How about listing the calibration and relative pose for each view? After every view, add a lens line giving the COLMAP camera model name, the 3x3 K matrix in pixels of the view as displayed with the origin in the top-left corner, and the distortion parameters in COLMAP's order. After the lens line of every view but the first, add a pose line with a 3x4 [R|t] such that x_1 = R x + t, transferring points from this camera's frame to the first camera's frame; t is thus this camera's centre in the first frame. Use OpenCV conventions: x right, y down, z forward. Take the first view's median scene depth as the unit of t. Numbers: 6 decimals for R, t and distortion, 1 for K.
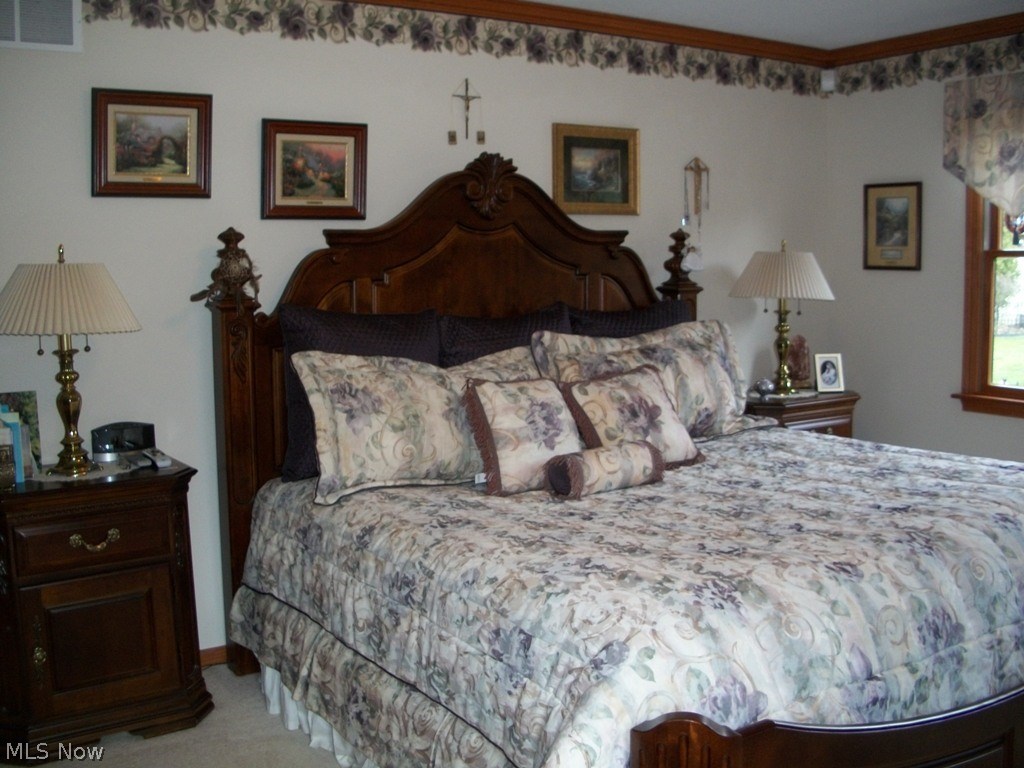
lens RADIAL K [[1059.0, 0, 527.8], [0, 1059.0, 360.4], [0, 0, 1]] dist [-0.141438, 0.000000]
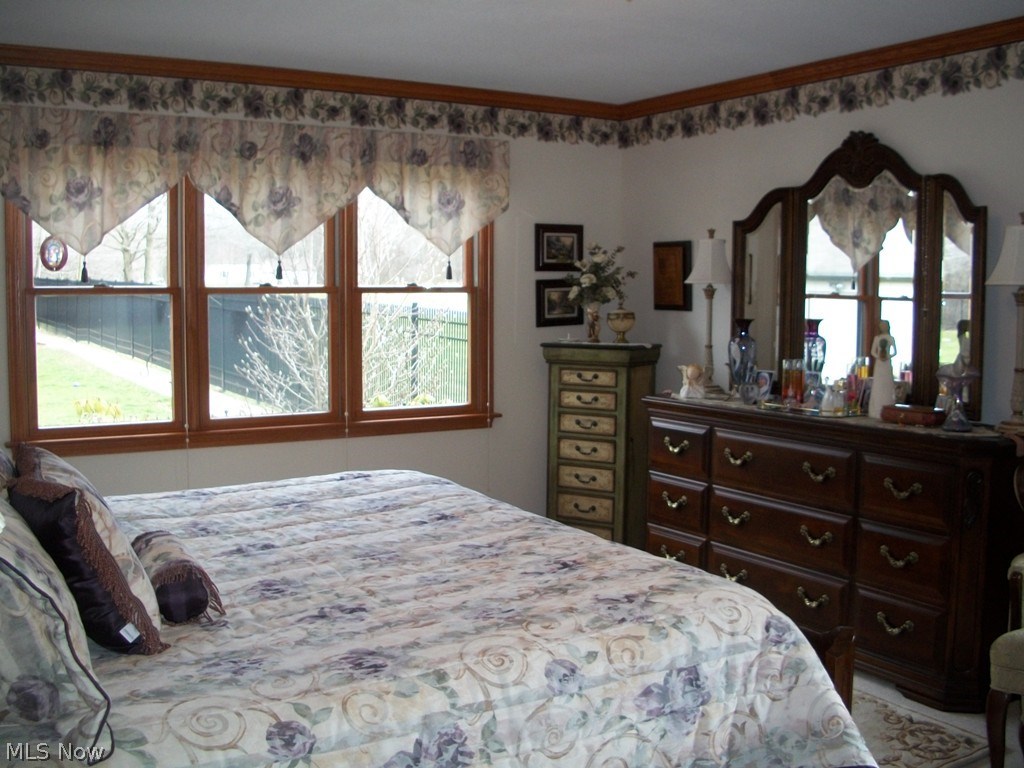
lens RADIAL K [[1059.0, 0, 485.8], [0, 1059.0, 348.1], [0, 0, 1]] dist [-0.141438, 0.000000]
pose [[0.072285, -0.048850, 0.996187, -0.608853], [0.095486, 0.994551, 0.041841, -0.065997], [-0.992803, 0.092097, 0.076556, 0.660644]]
